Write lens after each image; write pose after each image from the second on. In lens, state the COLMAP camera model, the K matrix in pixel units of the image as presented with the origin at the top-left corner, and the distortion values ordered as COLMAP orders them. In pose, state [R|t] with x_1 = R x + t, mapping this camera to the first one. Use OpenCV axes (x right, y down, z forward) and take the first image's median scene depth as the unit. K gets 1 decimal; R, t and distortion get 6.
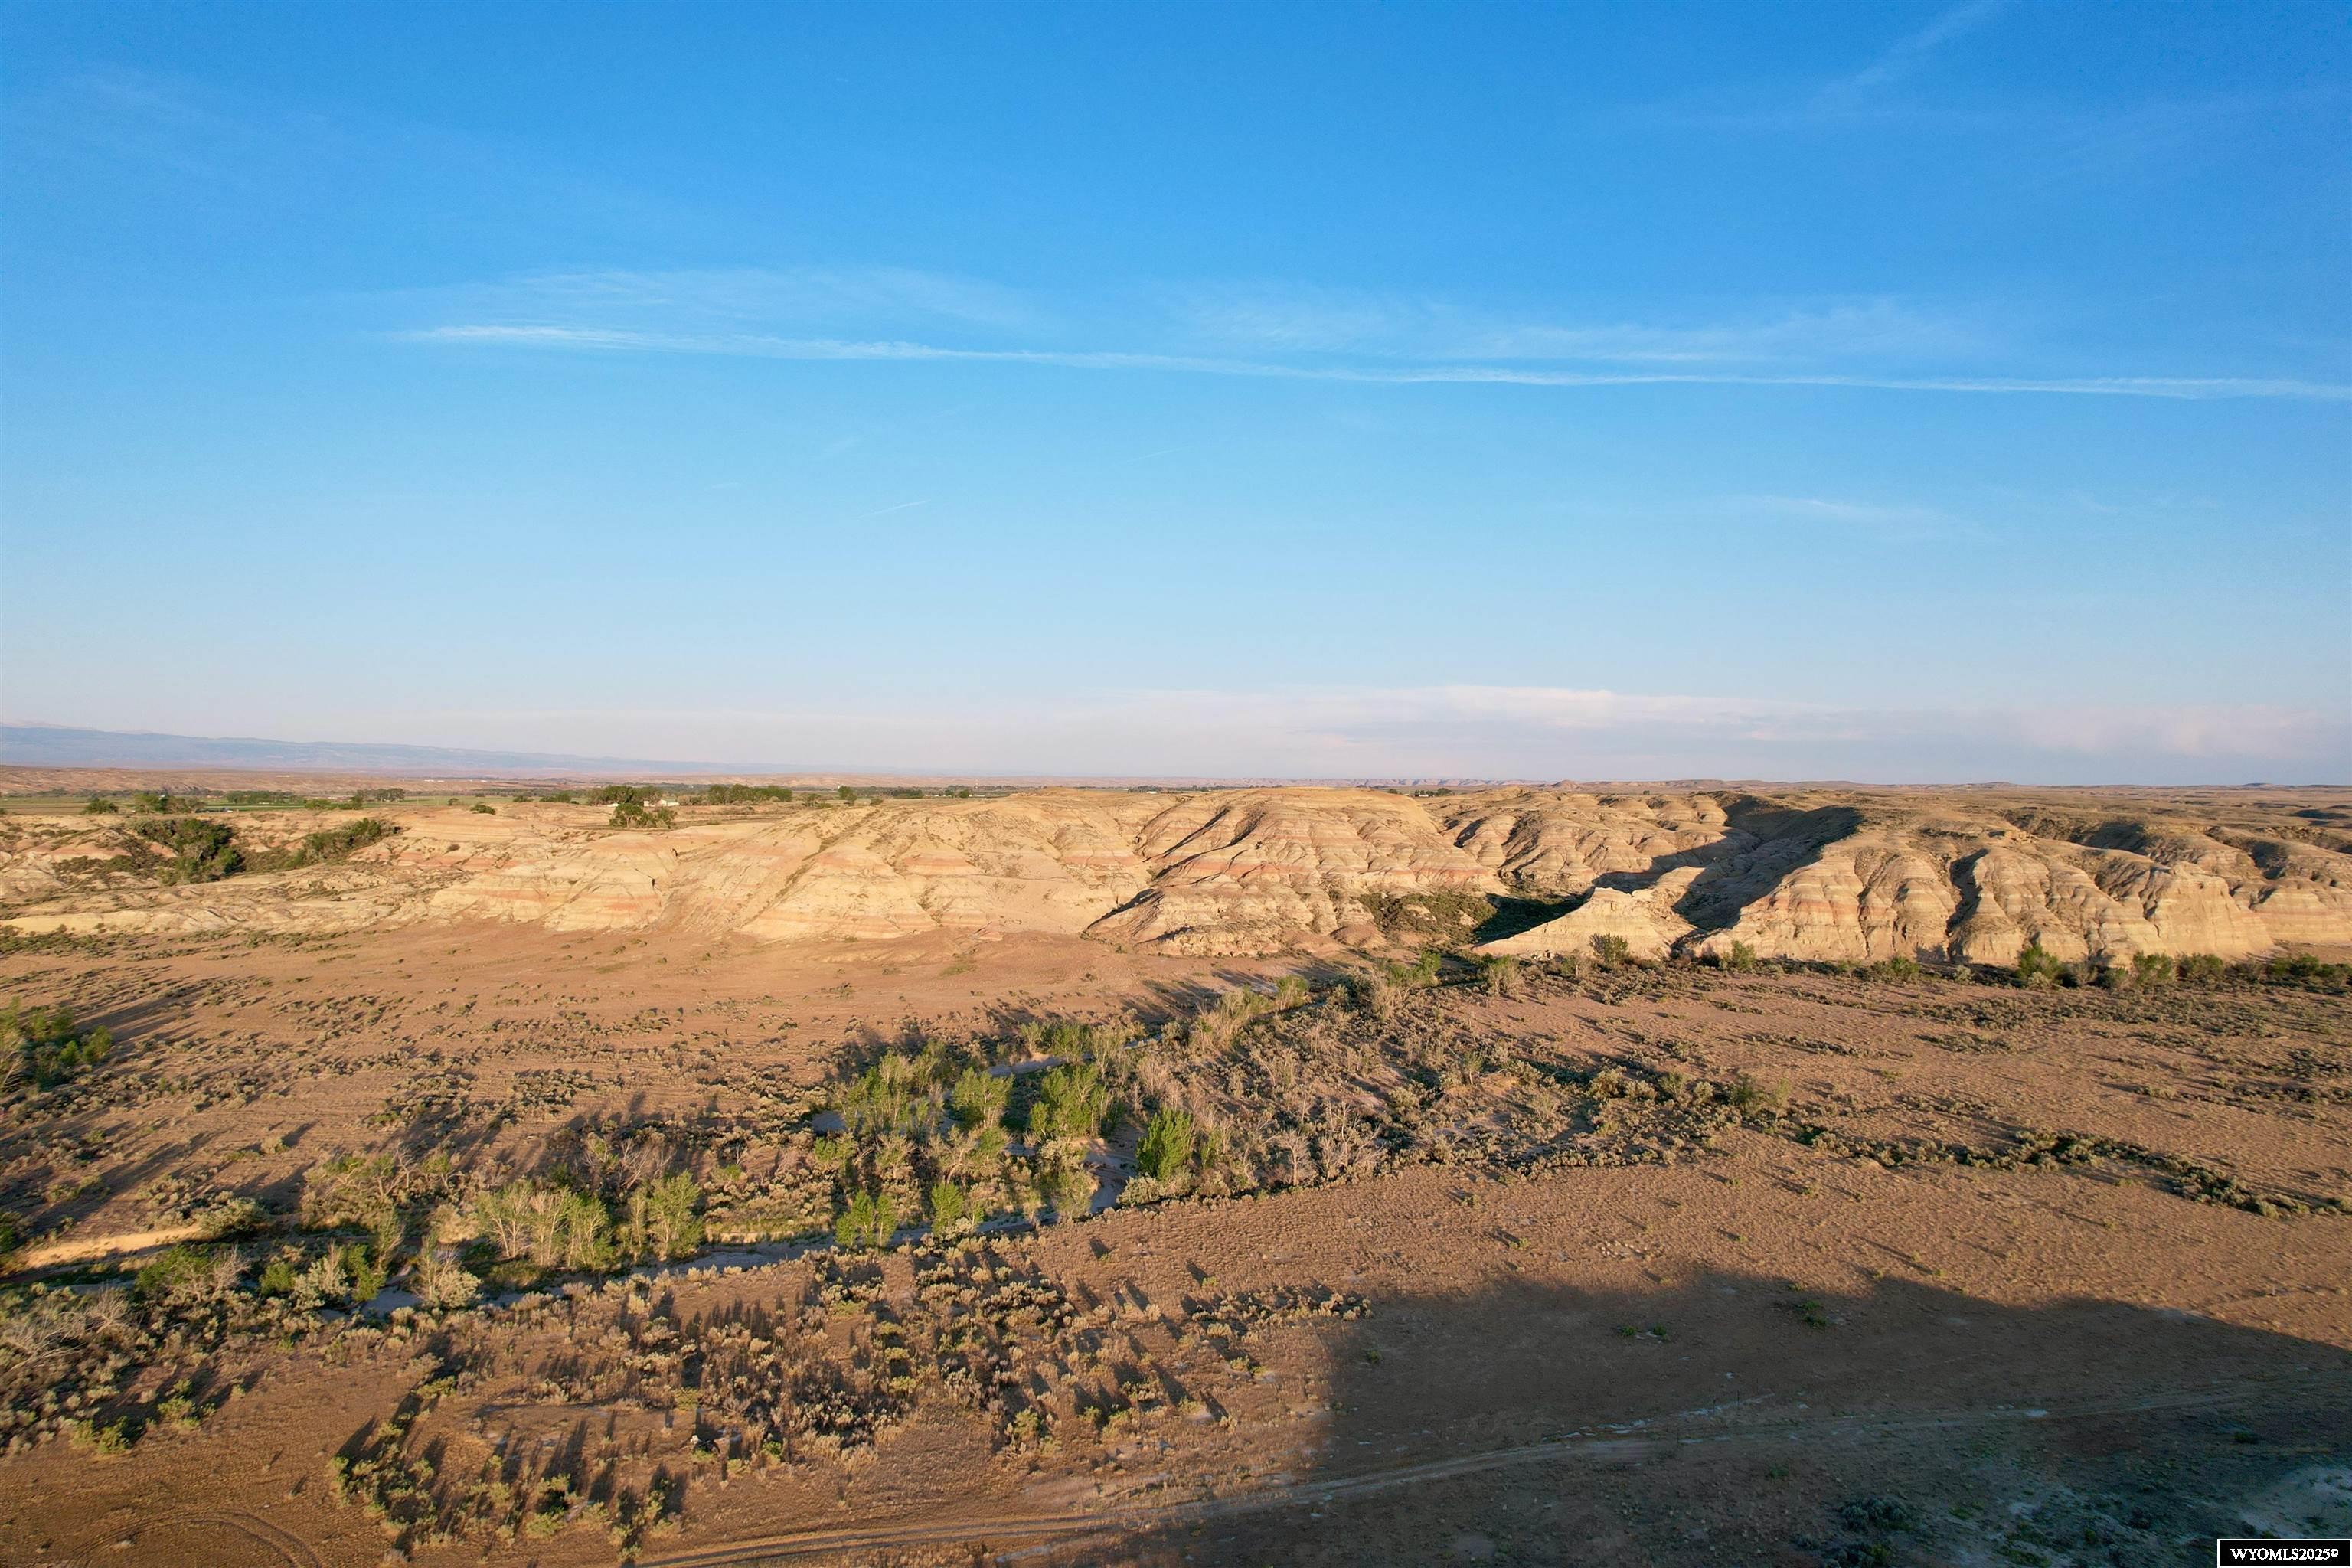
lens RADIAL K [[1497.4, 0, 1159.3], [0, 1497.4, 760.9], [0, 0, 1]] dist [-0.065330, 0.057762]
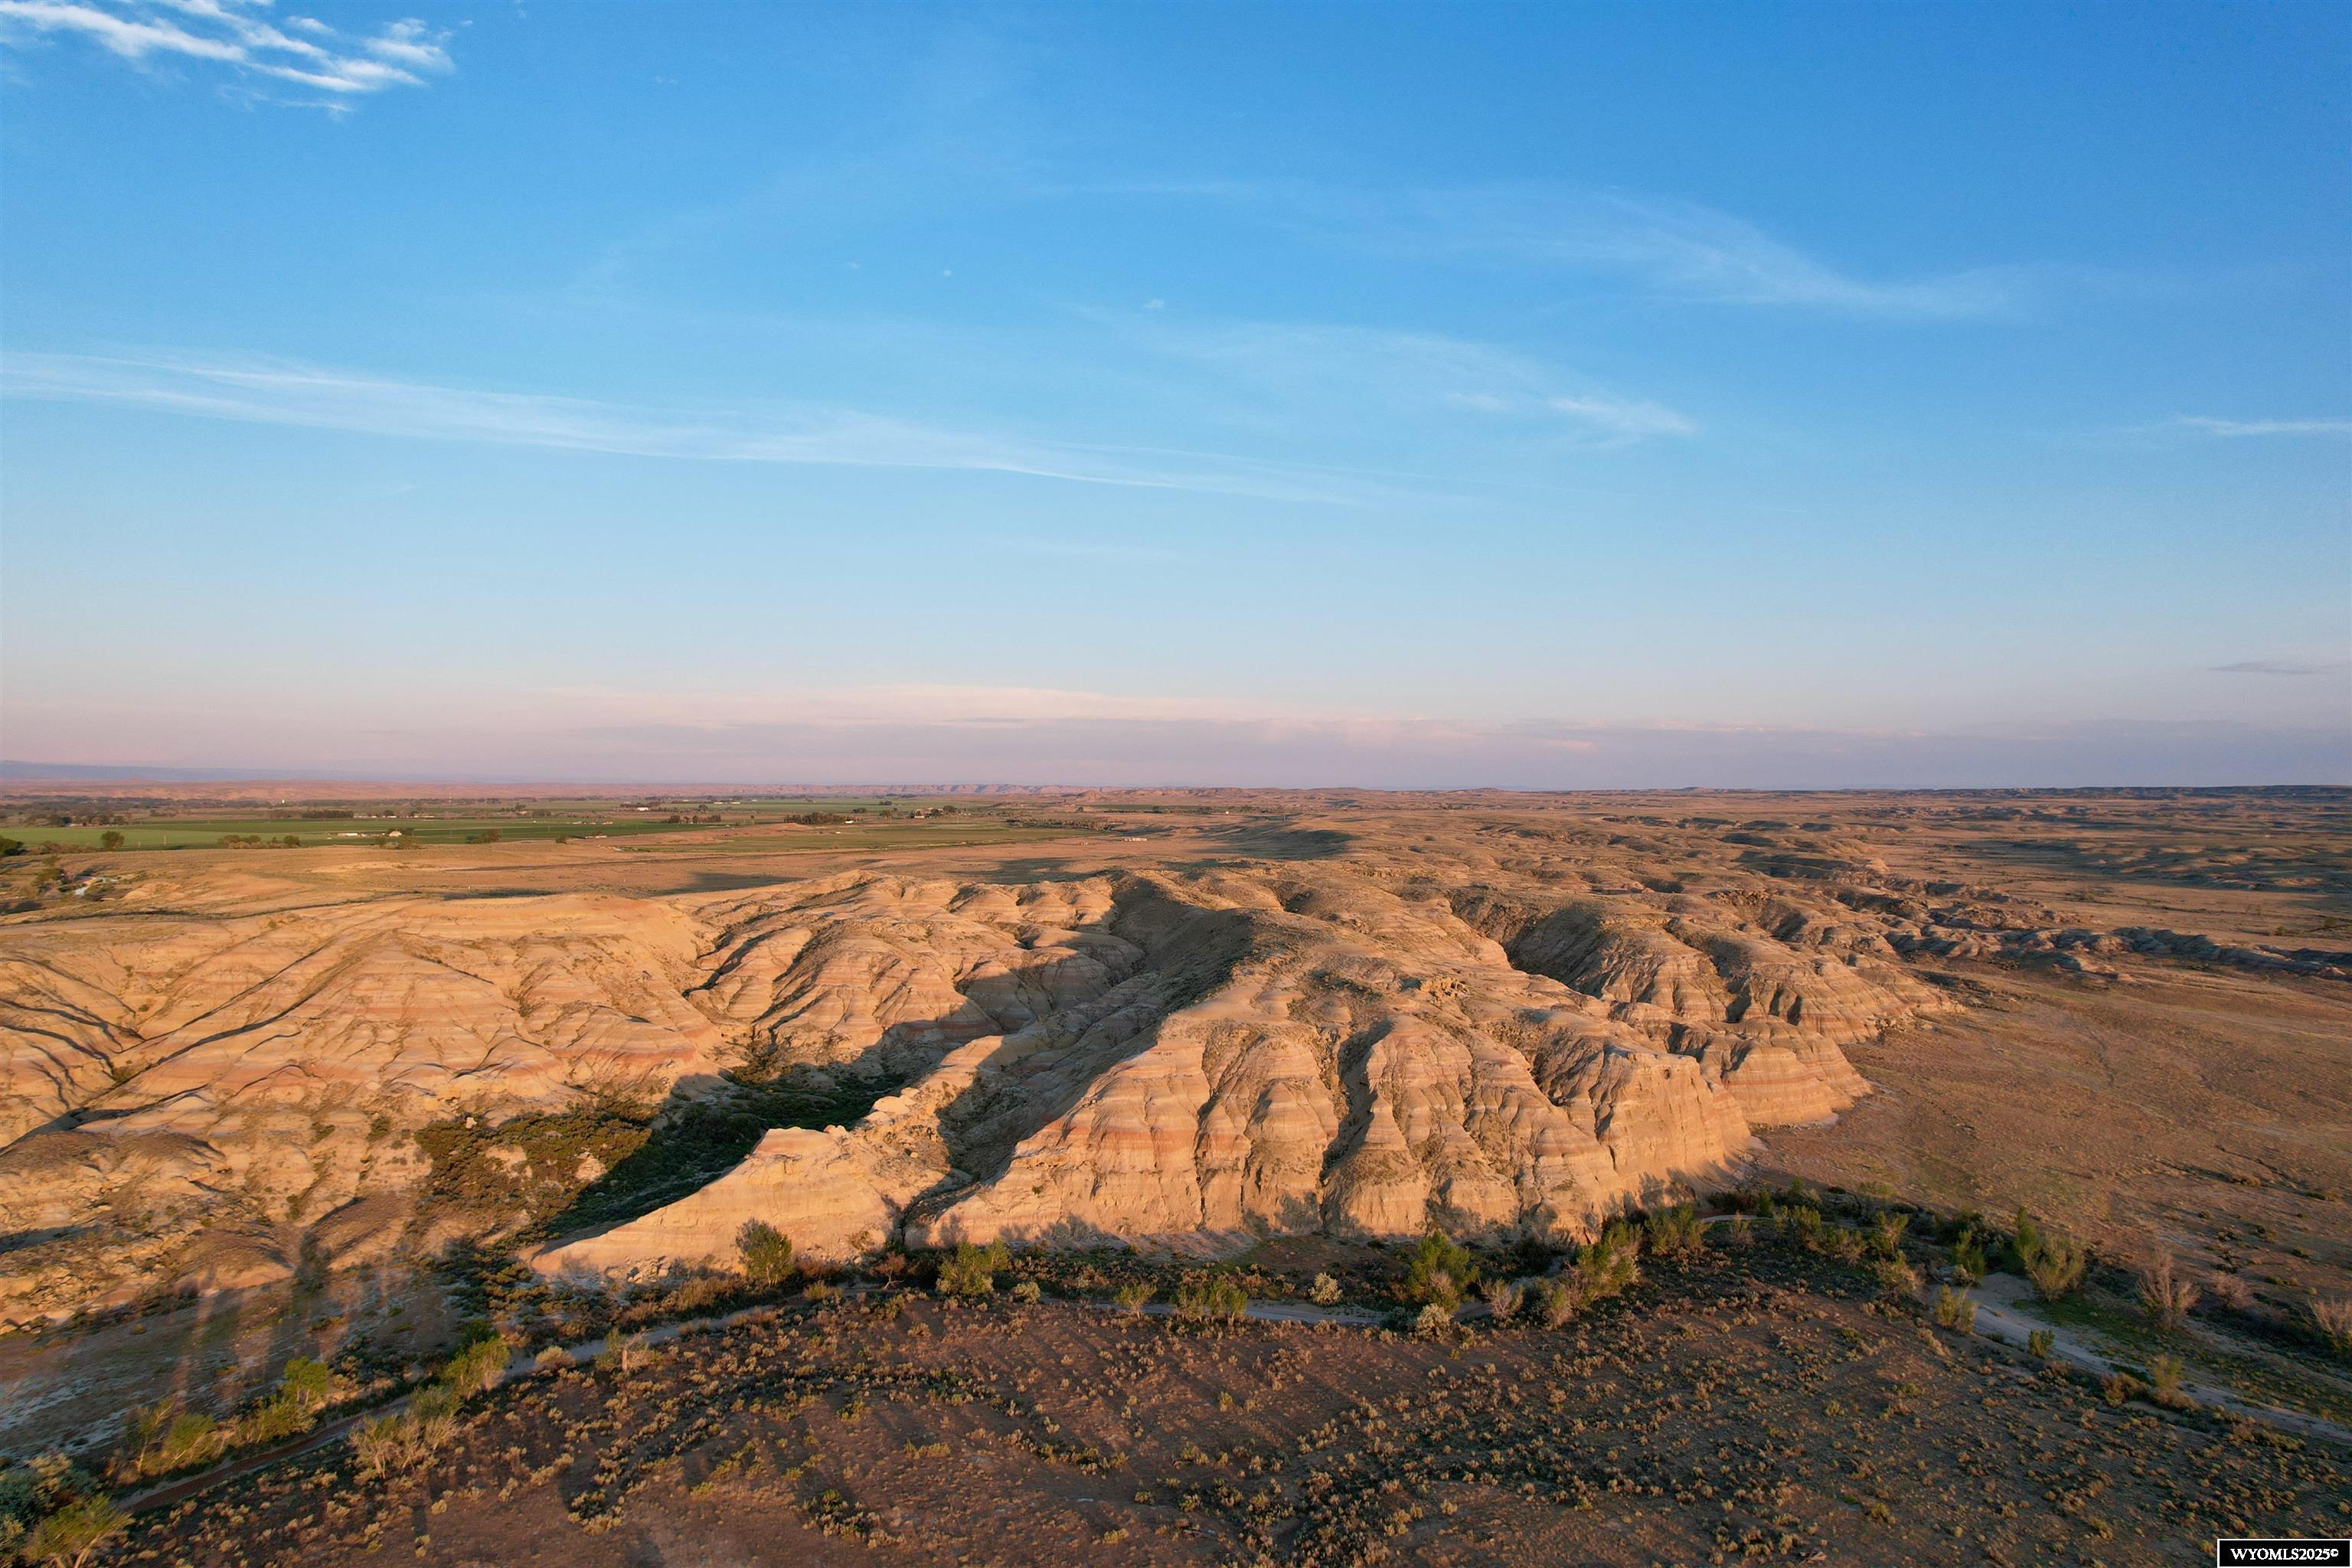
lens RADIAL K [[1497.4, 0, 1176.2], [0, 1497.4, 808.0], [0, 0, 1]] dist [-0.065330, 0.057762]
pose [[0.951836, -0.011876, 0.306379, 0.272573], [0.003874, 0.999636, 0.026712, -0.056637], [-0.306585, -0.024239, 0.951535, 0.404016]]
